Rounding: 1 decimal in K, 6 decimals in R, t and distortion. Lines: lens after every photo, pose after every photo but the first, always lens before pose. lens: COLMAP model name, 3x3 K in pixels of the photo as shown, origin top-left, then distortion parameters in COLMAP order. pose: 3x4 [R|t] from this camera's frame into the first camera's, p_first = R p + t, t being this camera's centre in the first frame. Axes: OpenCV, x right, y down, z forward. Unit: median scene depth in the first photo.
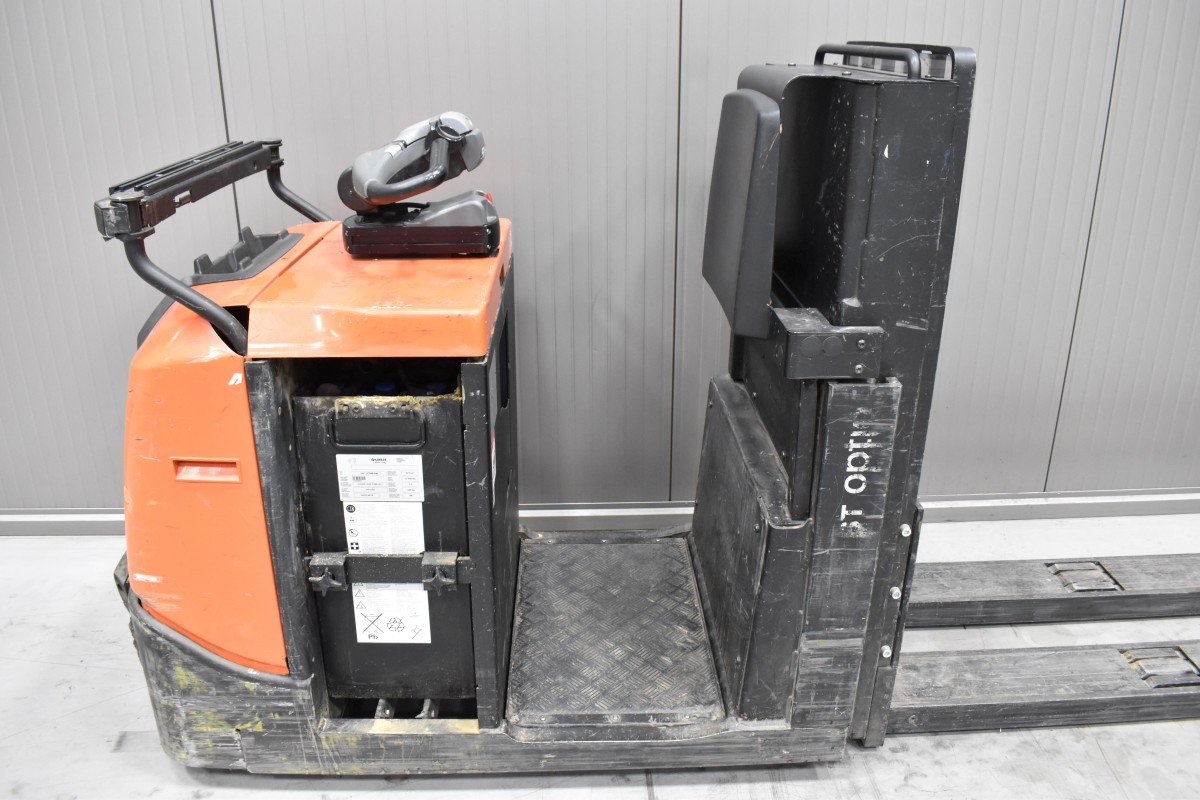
lens RADIAL K [[921.8, 0, 600.0], [0, 921.8, 400.0], [0, 0, 1]] dist [-0.091504, 0.002713]
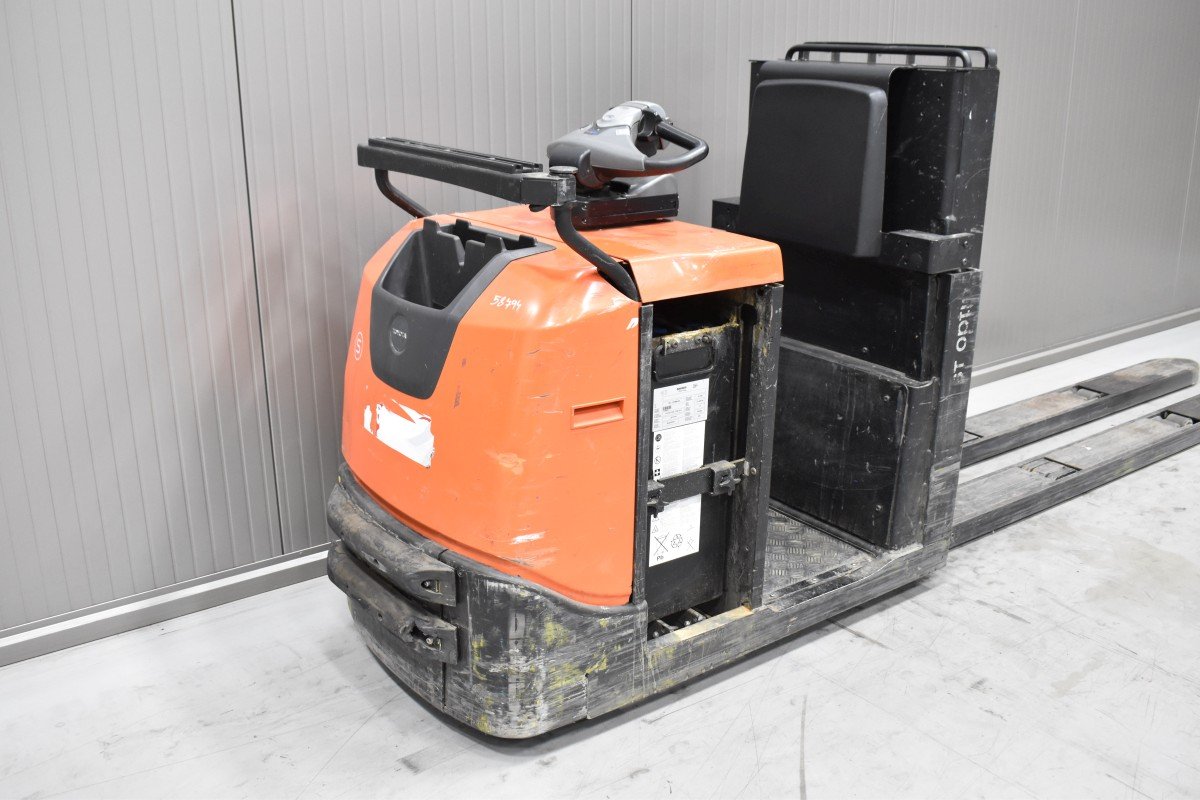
lens RADIAL K [[1123.7, 0, 600.0], [0, 1123.7, 400.0], [0, 0, 1]] dist [-0.083091, -0.003005]
pose [[0.824044, -0.173211, 0.539398, -1.071819], [0.207264, 0.978282, -0.002494, 0.059508], [-0.527251, 0.113853, 0.842047, -0.157672]]
